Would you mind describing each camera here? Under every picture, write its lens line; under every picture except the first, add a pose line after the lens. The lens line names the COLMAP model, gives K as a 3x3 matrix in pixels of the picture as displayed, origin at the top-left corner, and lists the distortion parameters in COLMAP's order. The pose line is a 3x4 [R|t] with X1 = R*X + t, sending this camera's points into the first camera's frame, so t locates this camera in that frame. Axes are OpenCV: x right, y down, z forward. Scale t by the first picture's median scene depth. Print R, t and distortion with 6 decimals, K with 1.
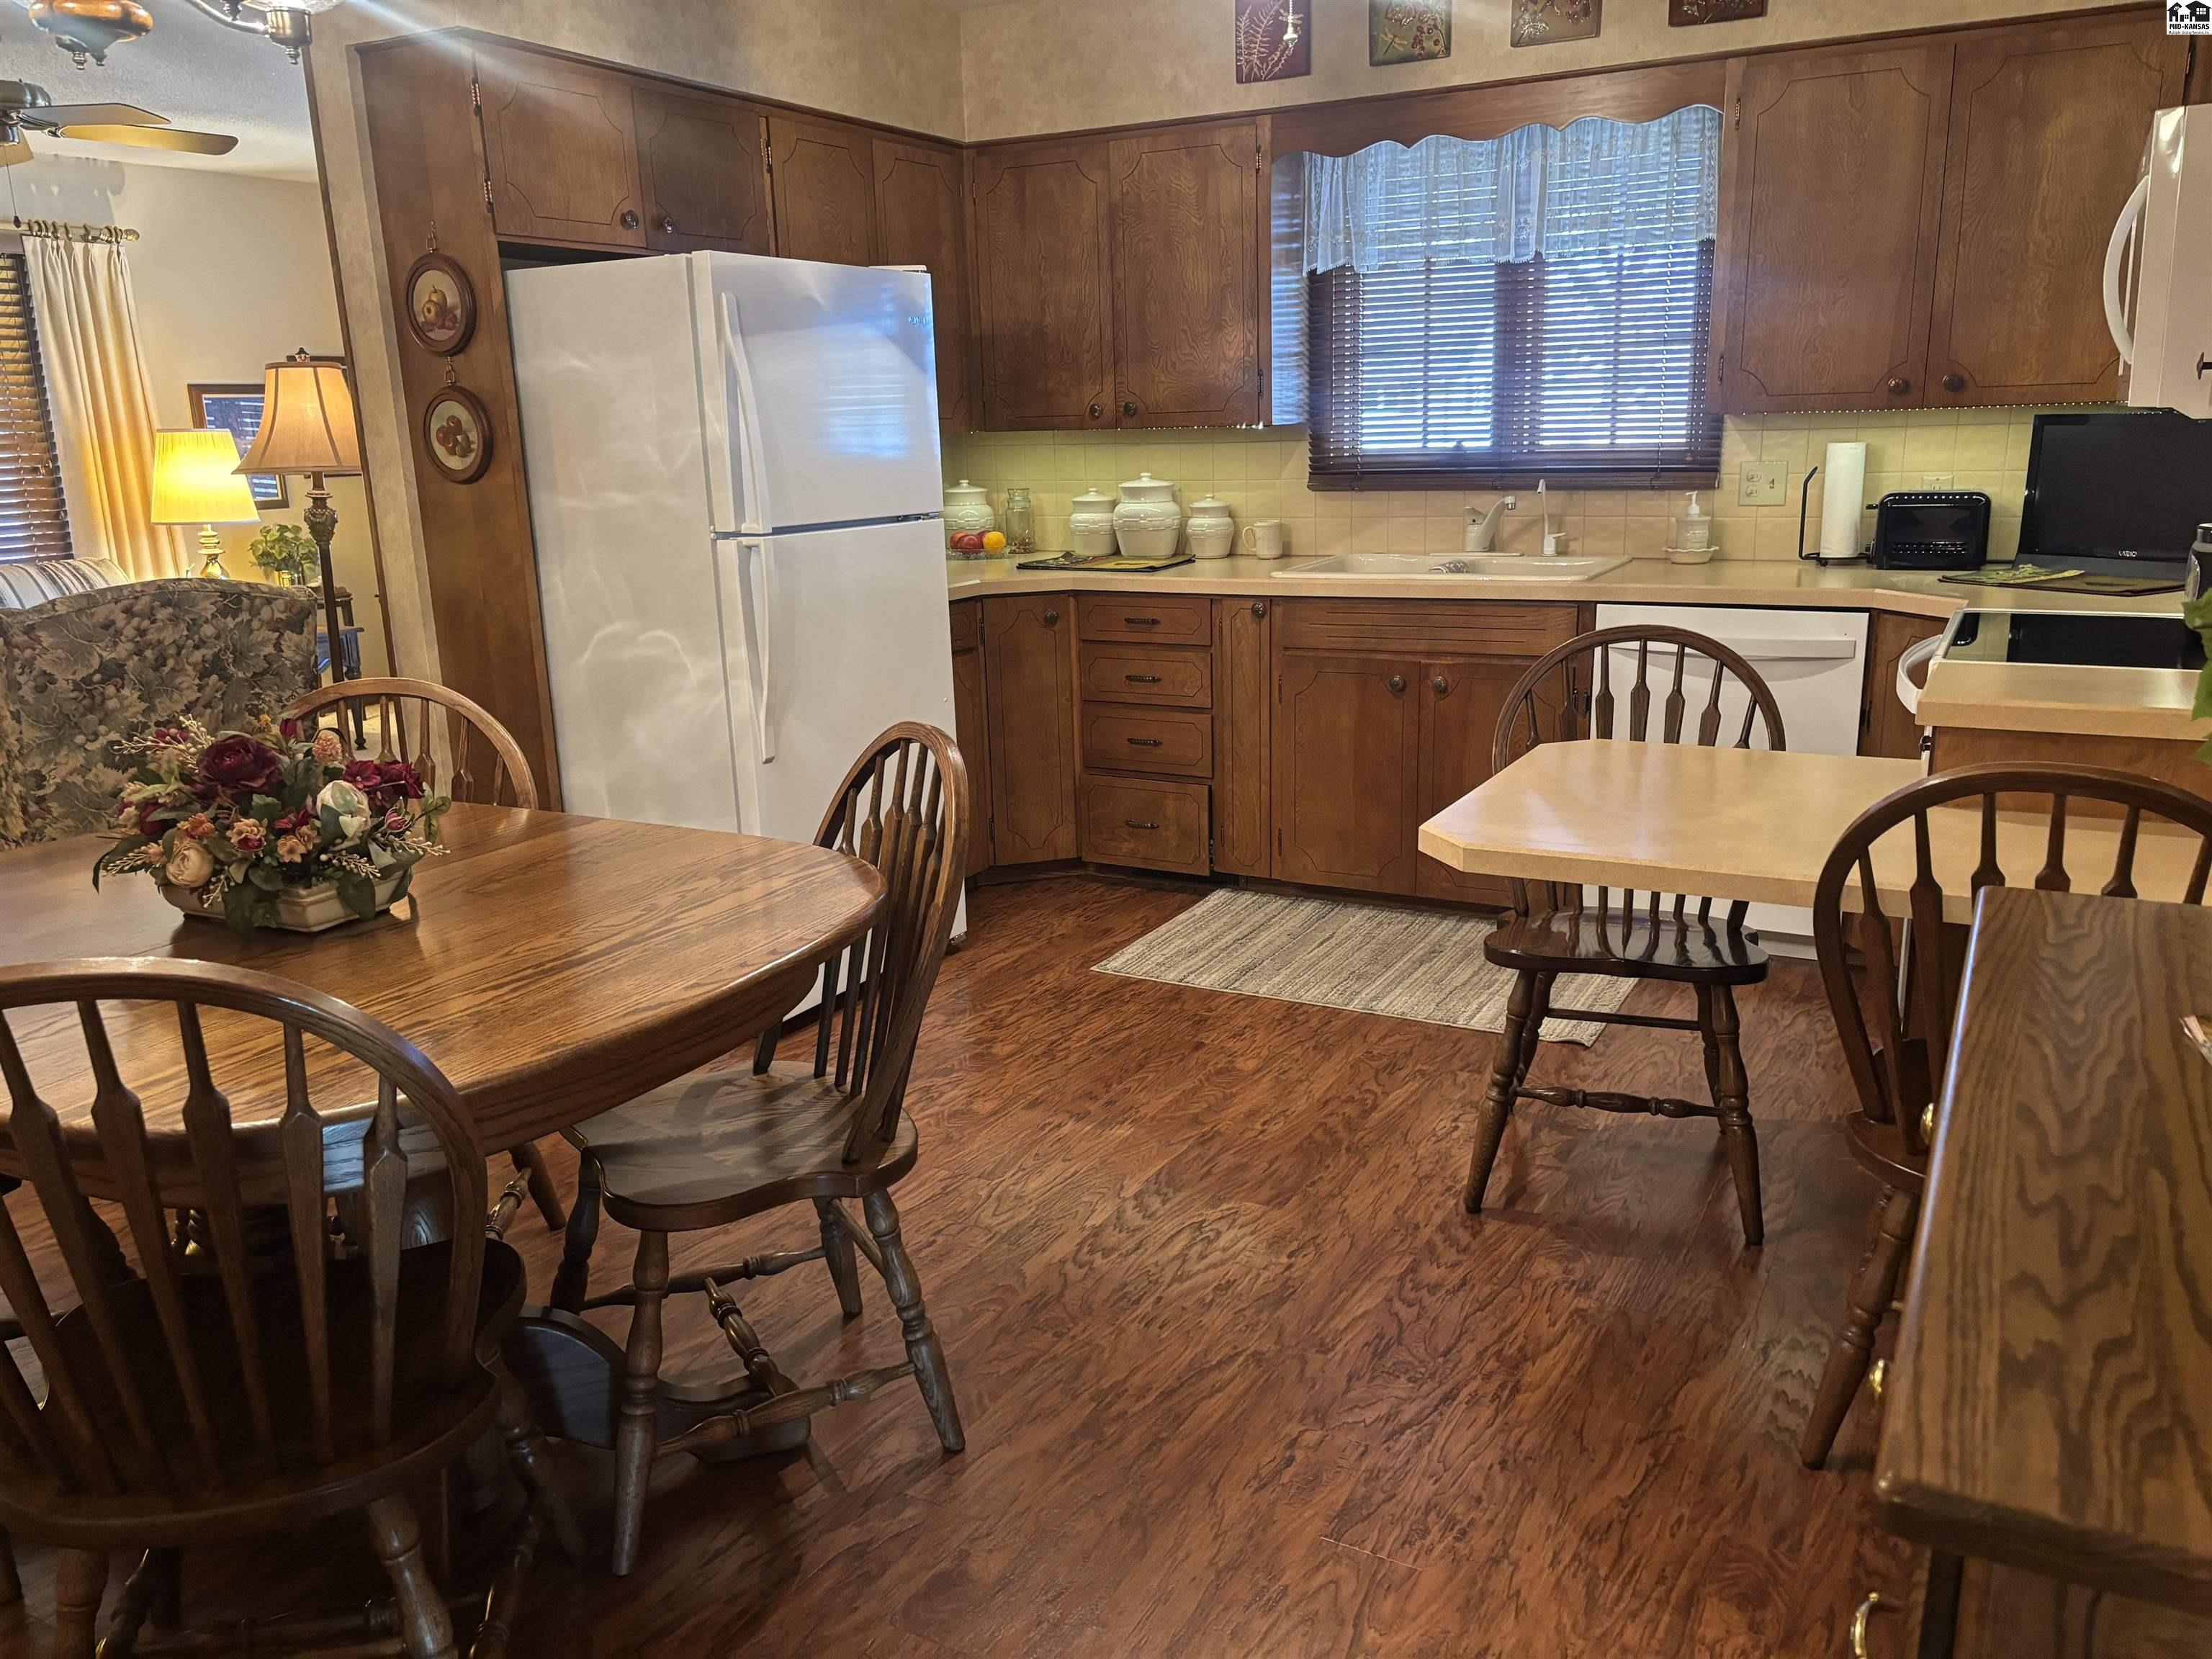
lens RADIAL K [[1687.8, 0, 1113.8], [0, 1687.8, 835.0], [0, 0, 1]] dist [0.032559, -0.011358]
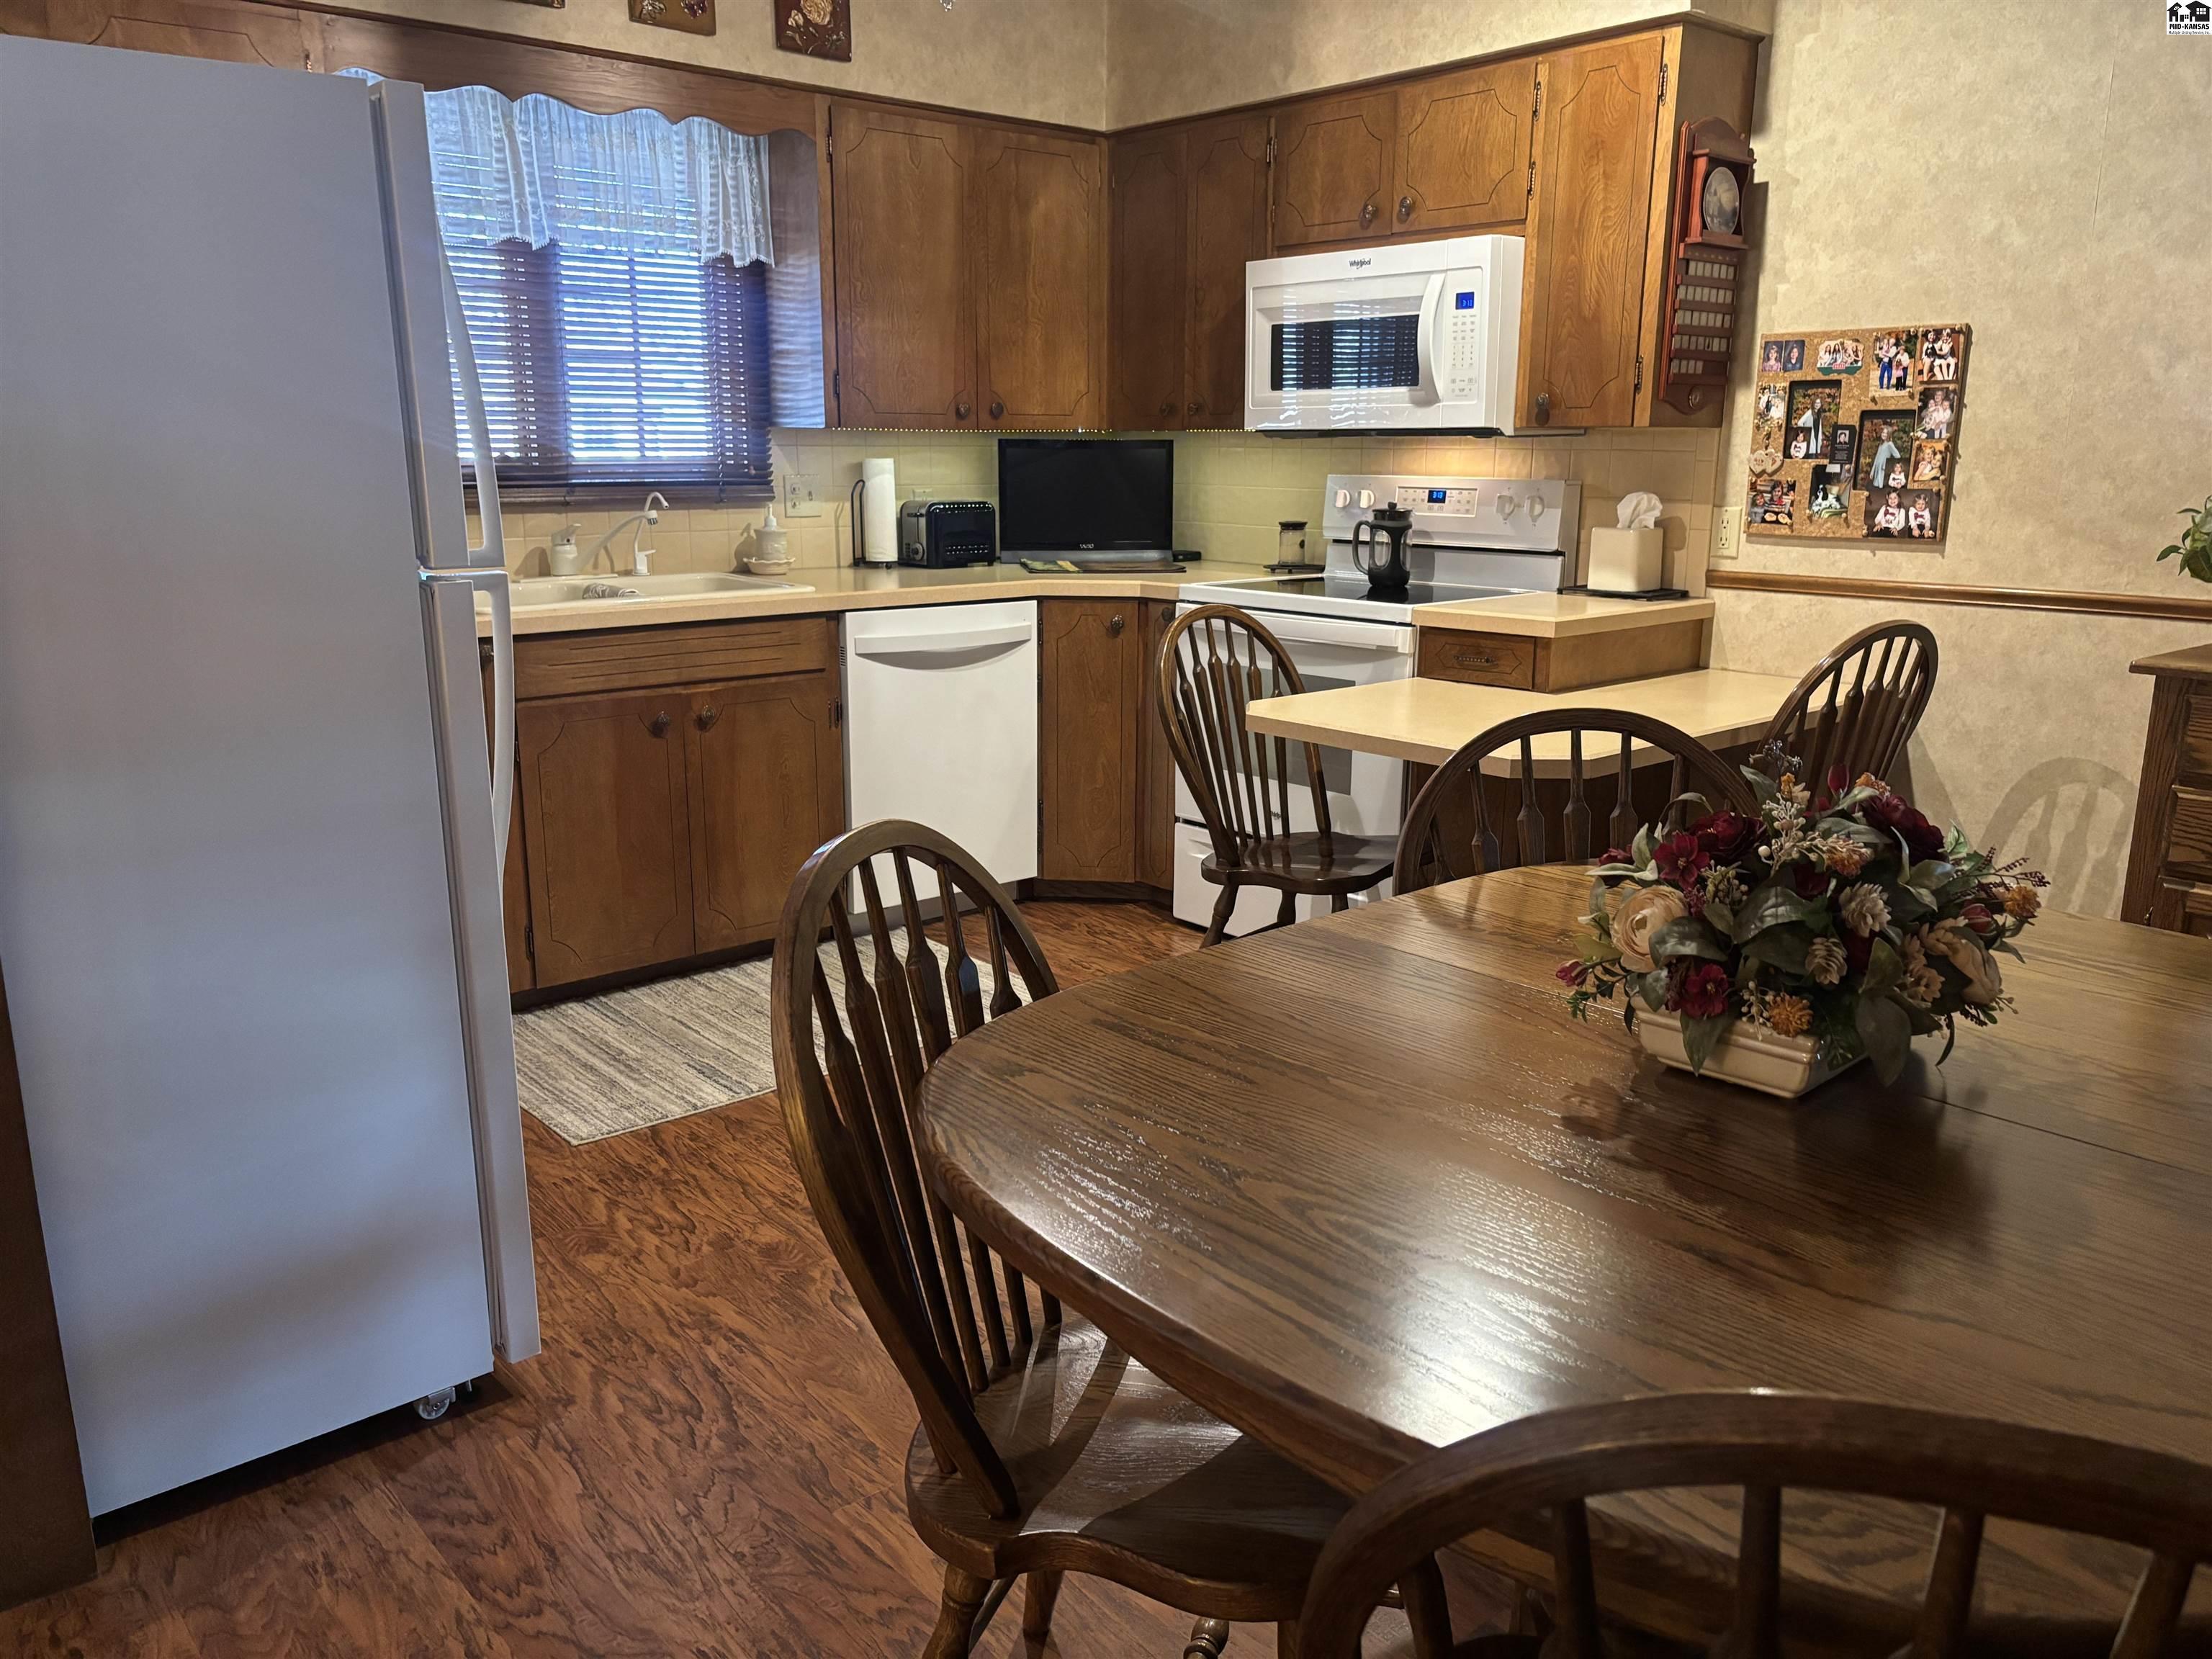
lens RADIAL K [[1687.8, 0, 1110.4], [0, 1687.8, 823.7], [0, 0, 1]] dist [0.032559, -0.011358]
pose [[0.348269, -0.180766, 0.919800, -0.572205], [0.212298, 0.970945, 0.110434, -0.086390], [-0.913038, 0.156812, 0.376526, 0.469013]]
